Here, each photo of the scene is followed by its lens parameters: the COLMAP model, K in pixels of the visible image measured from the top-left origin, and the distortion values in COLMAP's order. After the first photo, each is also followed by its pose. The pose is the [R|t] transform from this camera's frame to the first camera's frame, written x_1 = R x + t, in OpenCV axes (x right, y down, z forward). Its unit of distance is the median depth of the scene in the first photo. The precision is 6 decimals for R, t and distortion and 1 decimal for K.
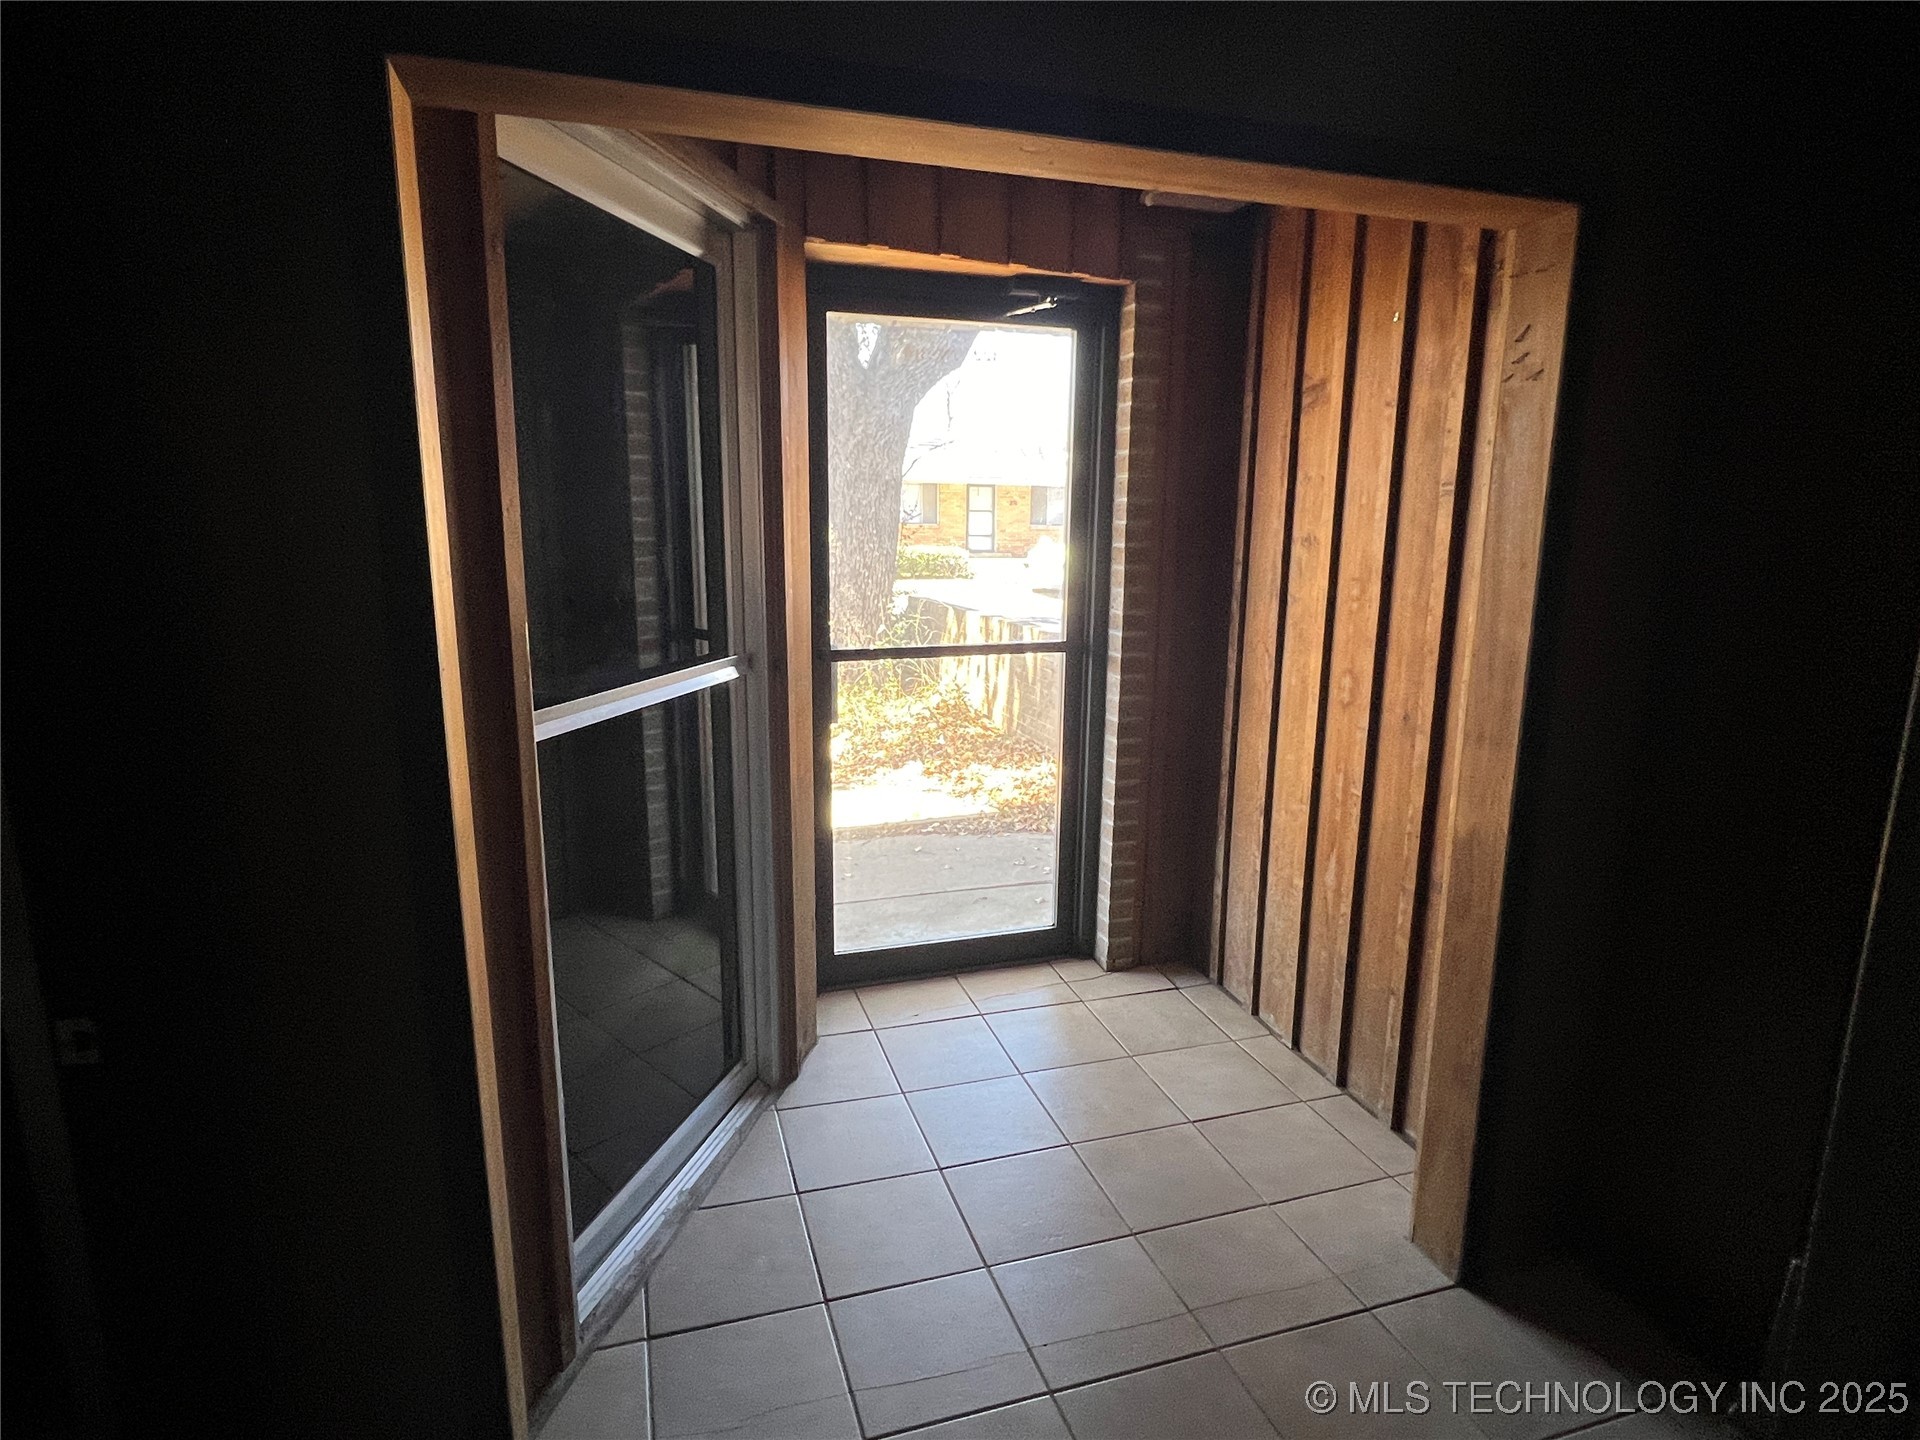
lens RADIAL K [[1038.0, 0, 958.8], [0, 1038.0, 720.8], [0, 0, 1]] dist [-0.006833, -0.001570]
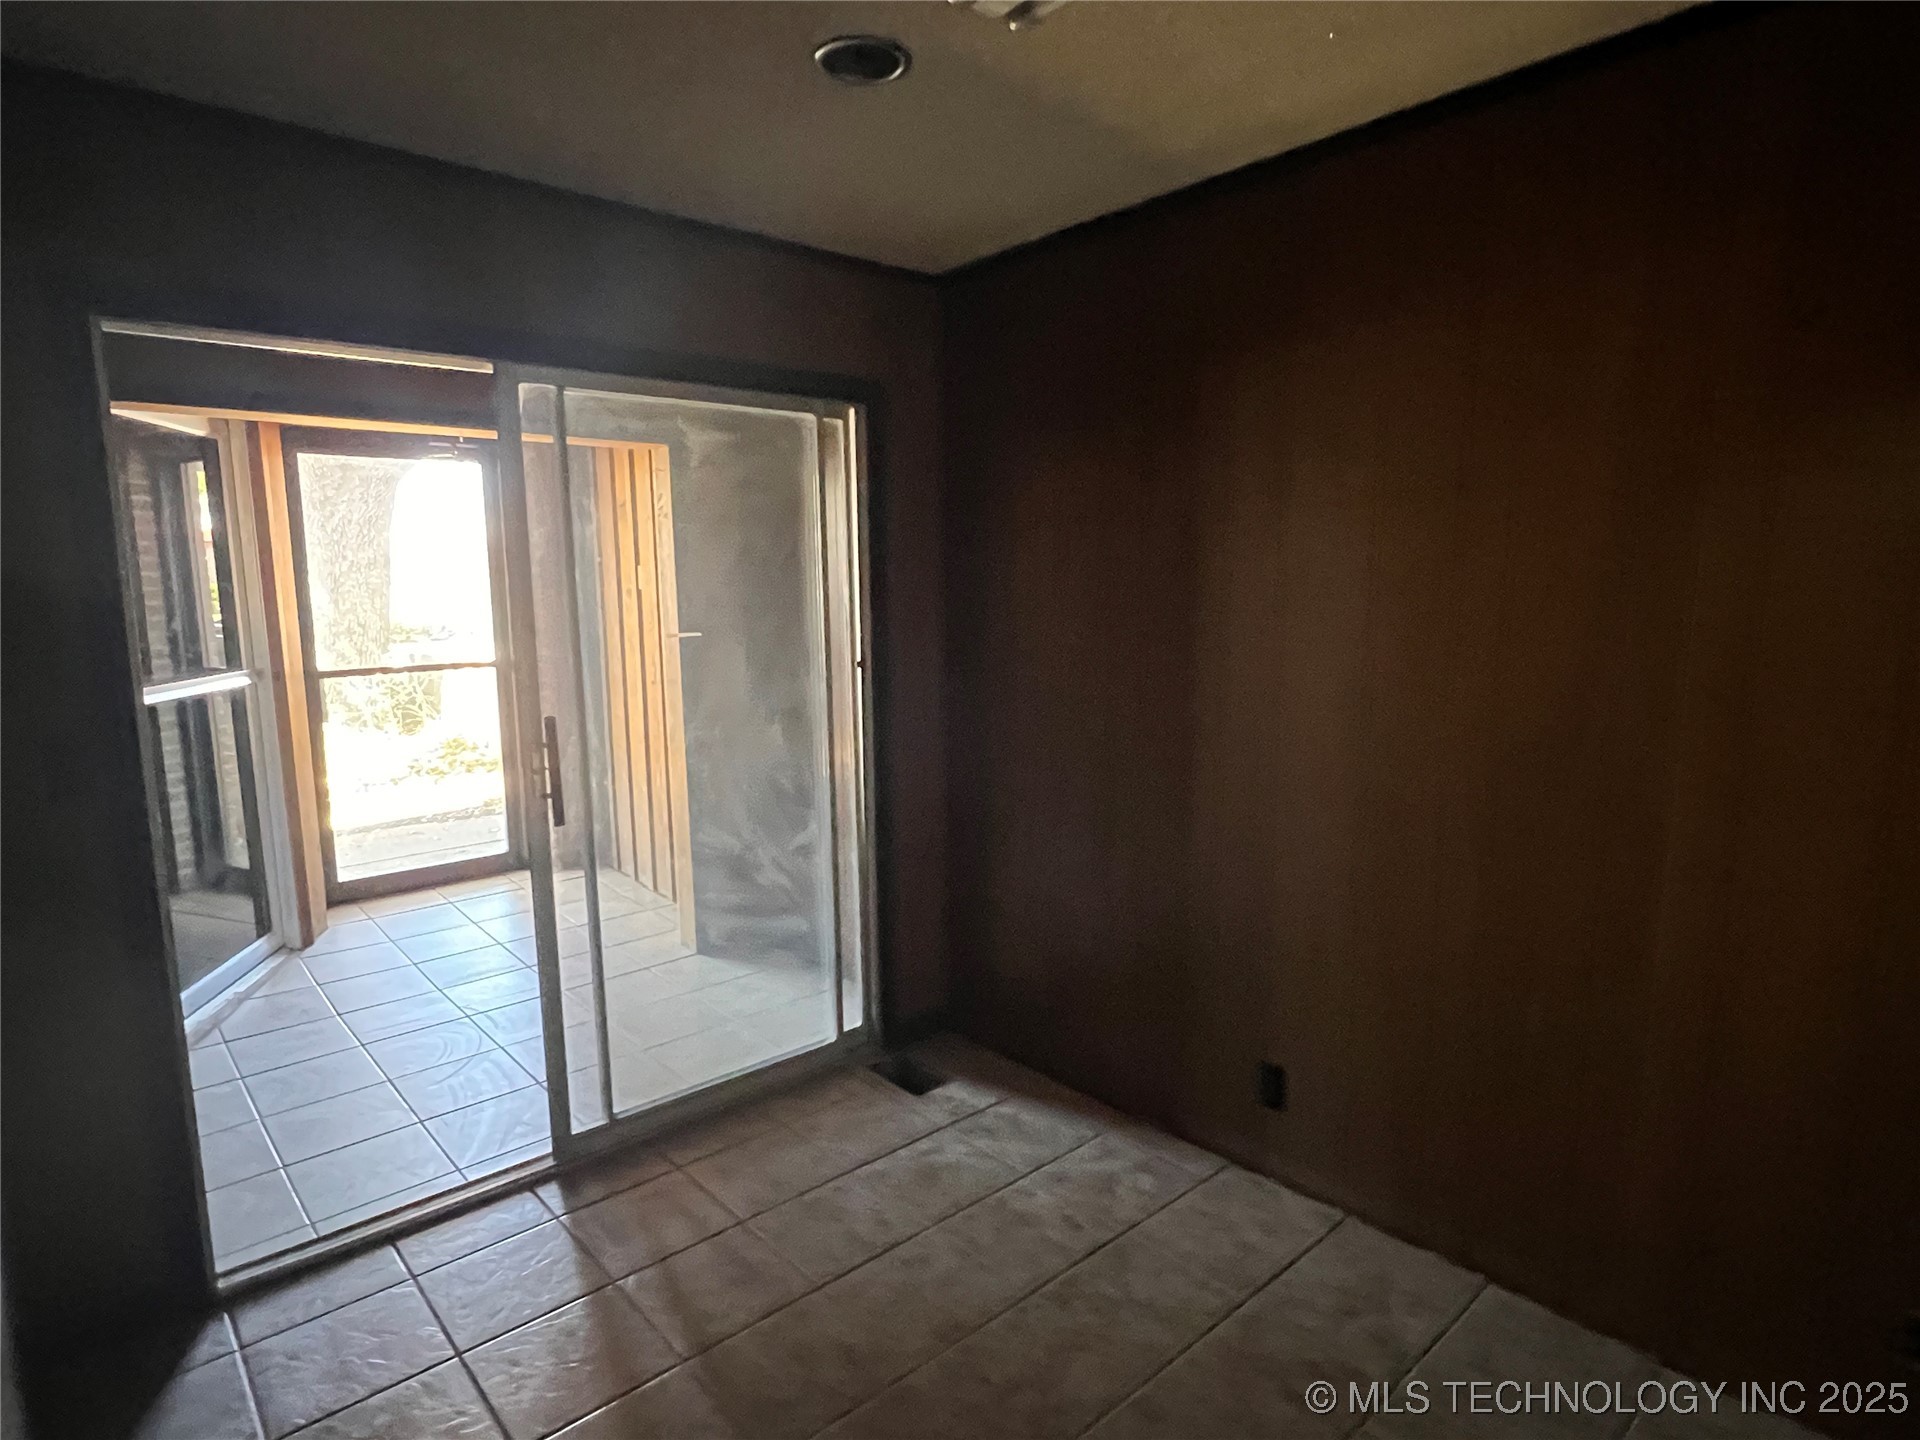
lens RADIAL K [[1038.0, 0, 959.2], [0, 1038.0, 722.6], [0, 0, 1]] dist [-0.006833, -0.001570]
pose [[0.912069, -0.078293, 0.402493, 0.117752], [0.098008, 0.994775, -0.028588, 0.141731], [-0.398152, 0.065522, 0.914977, -0.757699]]
